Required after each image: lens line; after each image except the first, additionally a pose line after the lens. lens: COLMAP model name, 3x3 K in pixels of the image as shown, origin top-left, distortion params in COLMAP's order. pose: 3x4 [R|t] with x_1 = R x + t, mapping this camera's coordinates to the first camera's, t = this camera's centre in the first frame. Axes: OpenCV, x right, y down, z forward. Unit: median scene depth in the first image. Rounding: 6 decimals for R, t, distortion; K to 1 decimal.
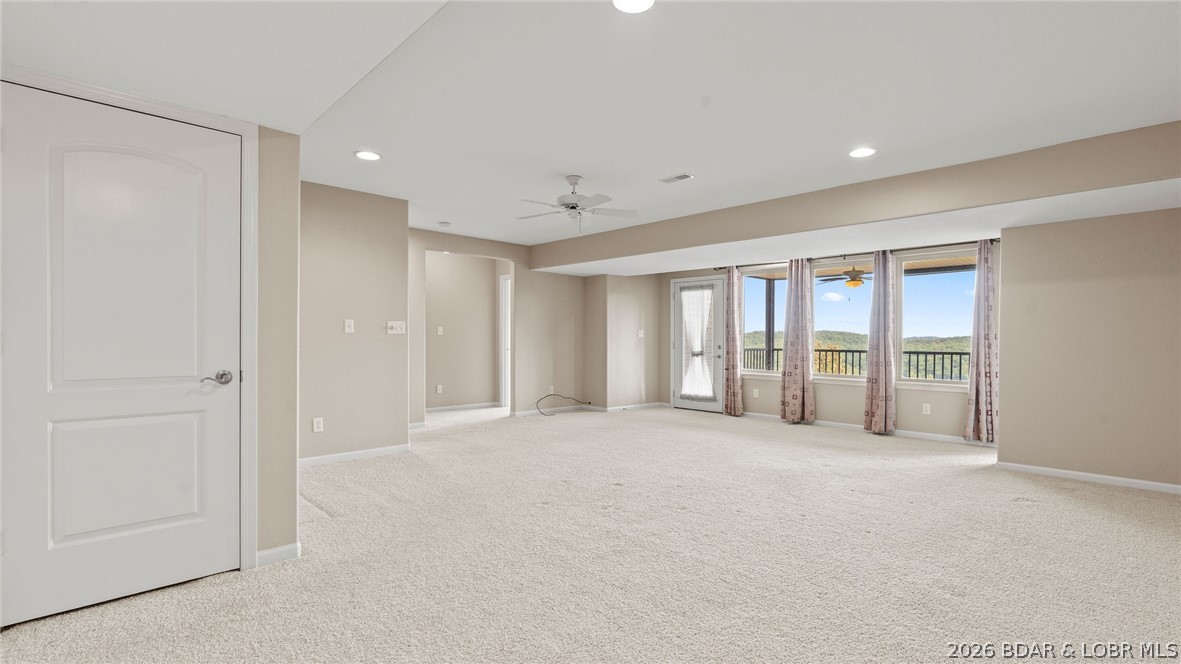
lens RADIAL K [[530.5, 0, 595.3], [0, 530.5, 338.9], [0, 0, 1]] dist [-0.008195, 0.000770]
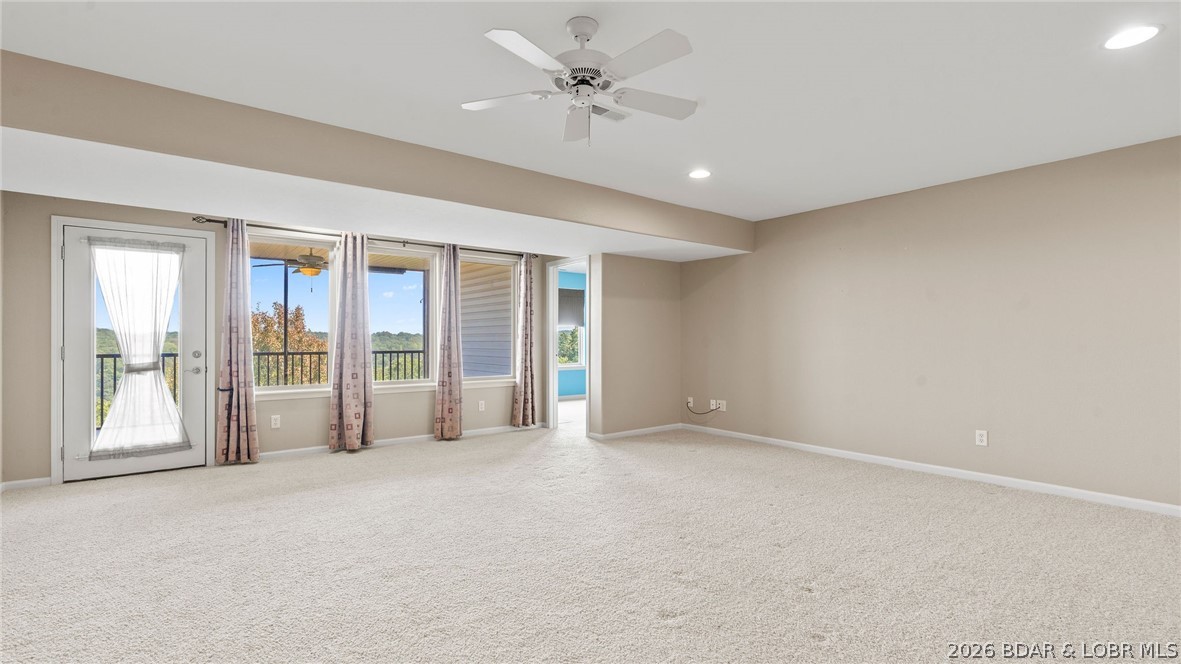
lens RADIAL K [[530.5, 0, 595.2], [0, 530.5, 324.2], [0, 0, 1]] dist [-0.008195, 0.000770]
pose [[0.115164, 0.022517, 0.993091, -0.297559], [0.003866, 0.999725, -0.023116, -0.001991], [-0.993339, 0.006502, 0.115045, 0.502848]]
